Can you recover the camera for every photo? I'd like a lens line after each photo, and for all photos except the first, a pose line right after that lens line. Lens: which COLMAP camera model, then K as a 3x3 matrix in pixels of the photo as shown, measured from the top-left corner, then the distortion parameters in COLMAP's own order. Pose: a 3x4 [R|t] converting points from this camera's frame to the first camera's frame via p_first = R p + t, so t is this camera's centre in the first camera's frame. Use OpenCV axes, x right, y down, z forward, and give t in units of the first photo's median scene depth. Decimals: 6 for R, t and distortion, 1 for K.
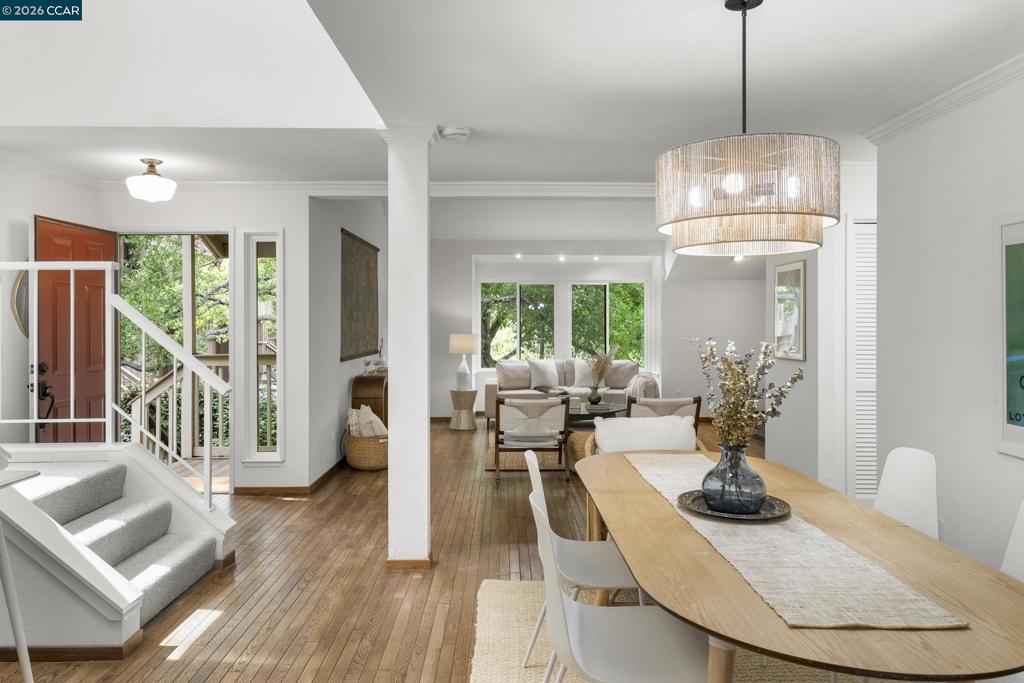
lens RADIAL K [[693.5, 0, 509.3], [0, 693.5, 320.8], [0, 0, 1]] dist [0.002582, -0.001768]
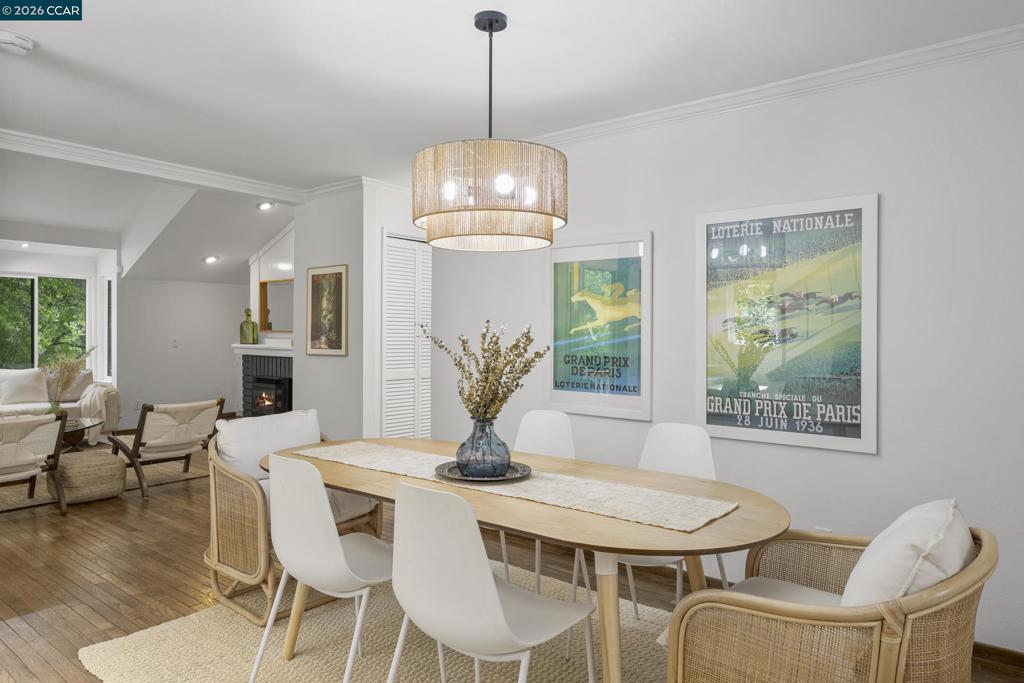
lens RADIAL K [[654.0, 0, 512.9], [0, 654.0, 337.0], [0, 0, 1]] dist [0.001576, 0.004174]
pose [[0.632514, -0.003760, 0.774540, -0.212916], [-0.003982, 0.999959, 0.008106, 0.017977], [-0.774539, -0.008211, 0.632473, 0.135332]]
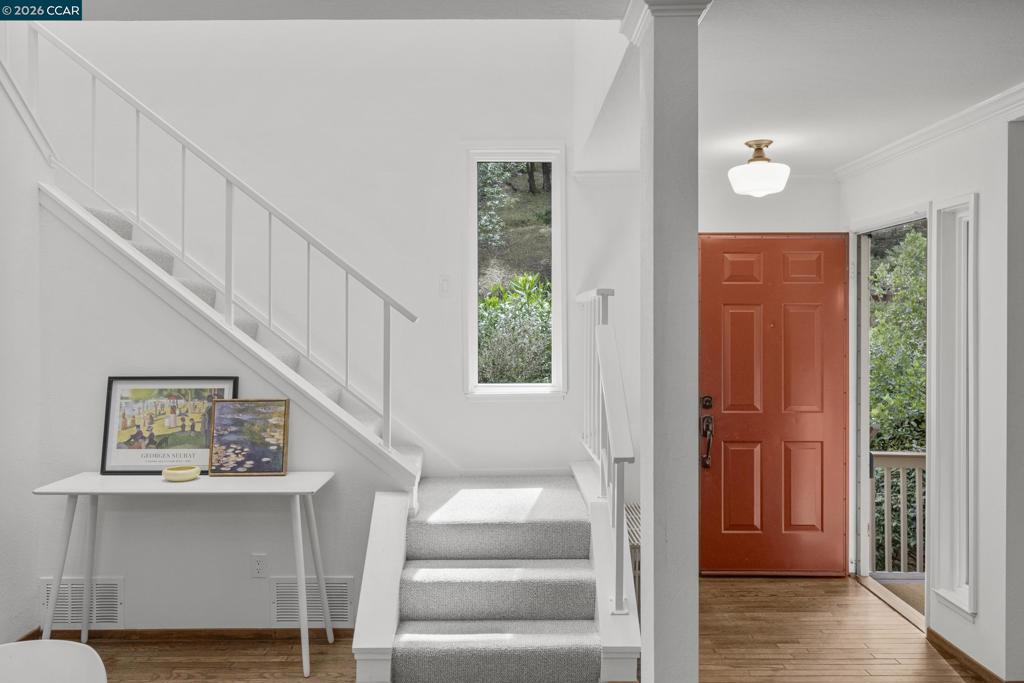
lens RADIAL K [[807.4, 0, 511.4], [0, 807.4, 335.1], [0, 0, 1]] dist [0.017634, 0.004025]
pose [[0.001226, 0.018680, -0.999825, 0.350851], [-0.002499, 0.999822, 0.018677, -0.035530], [0.999996, 0.002475, 0.001273, 0.695549]]
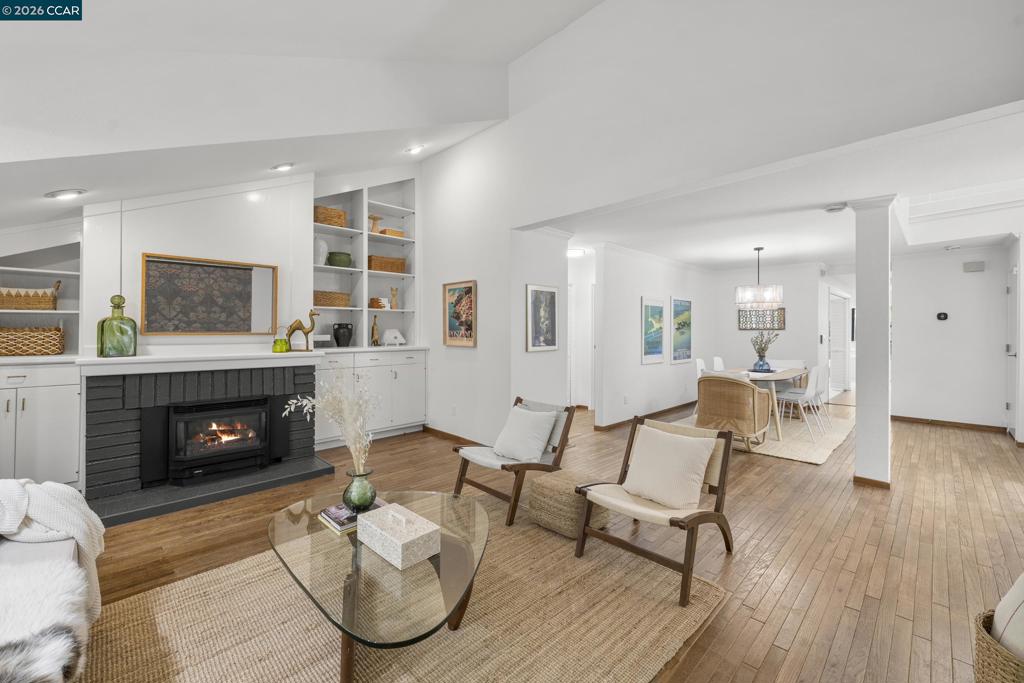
lens RADIAL K [[415.4, 0, 514.5], [0, 415.4, 328.6], [0, 0, 1]] dist [-0.000004, -0.000550]
pose [[-0.696066, 0.000906, 0.717977, -0.198822], [-0.002239, 0.999992, -0.003432, 0.011633], [-0.717974, -0.003997, -0.696058, 1.735660]]
